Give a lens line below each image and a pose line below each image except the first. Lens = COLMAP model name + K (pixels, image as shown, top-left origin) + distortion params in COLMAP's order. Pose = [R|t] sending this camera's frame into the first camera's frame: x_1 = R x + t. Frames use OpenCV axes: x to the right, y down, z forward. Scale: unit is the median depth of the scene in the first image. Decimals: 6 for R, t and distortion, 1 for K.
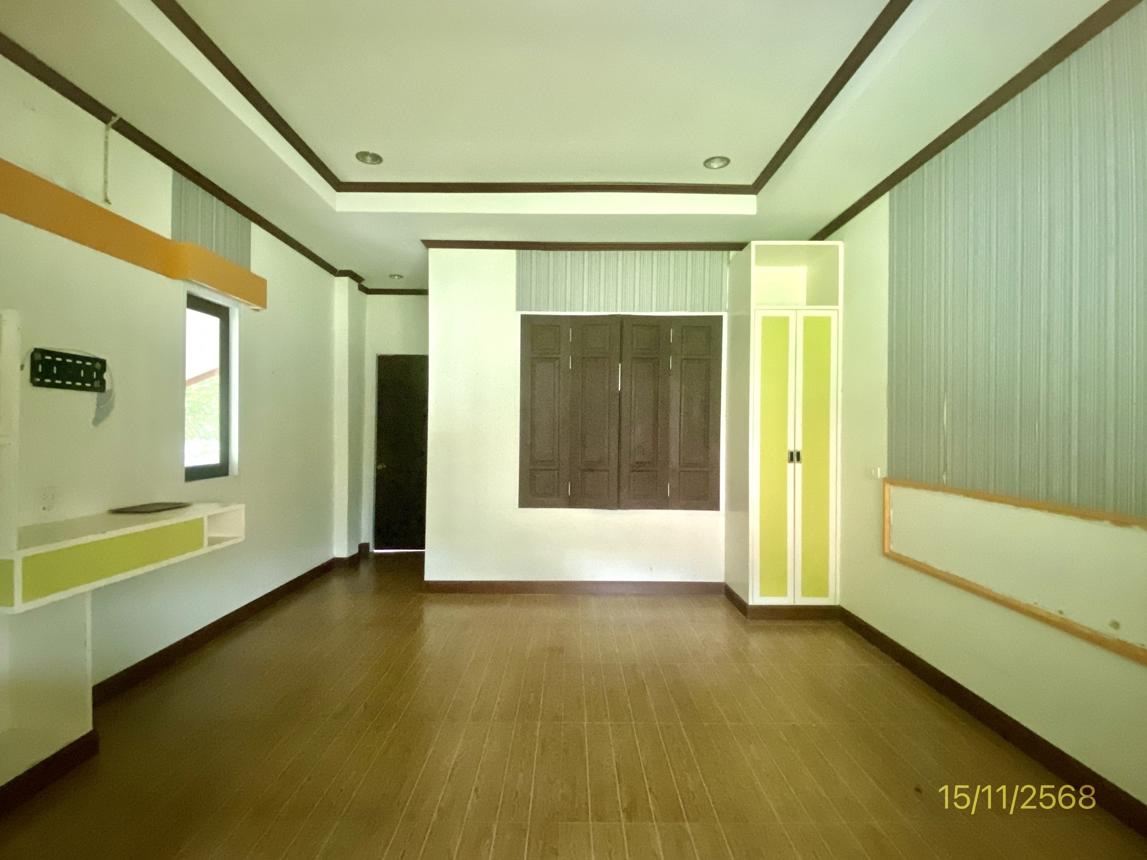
lens RADIAL K [[536.7, 0, 572.6], [0, 536.7, 427.1], [0, 0, 1]] dist [0.006069, 0.001589]
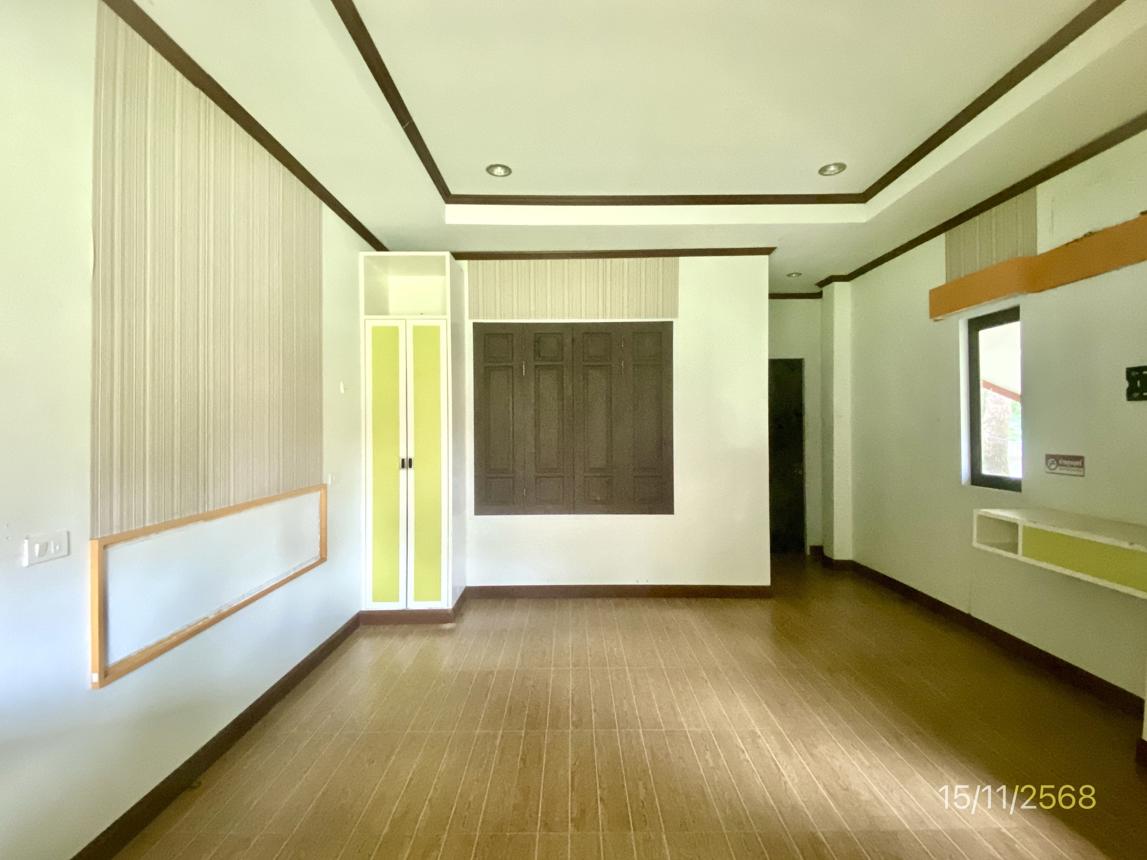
lens RADIAL K [[536.7, 0, 572.7], [0, 536.7, 427.5], [0, 0, 1]] dist [0.006069, 0.001589]
pose [[0.999904, -0.012677, -0.005543, 0.105157], [0.012606, 0.999840, -0.012716, 0.000550], [0.005704, 0.012645, 0.999904, -0.002064]]
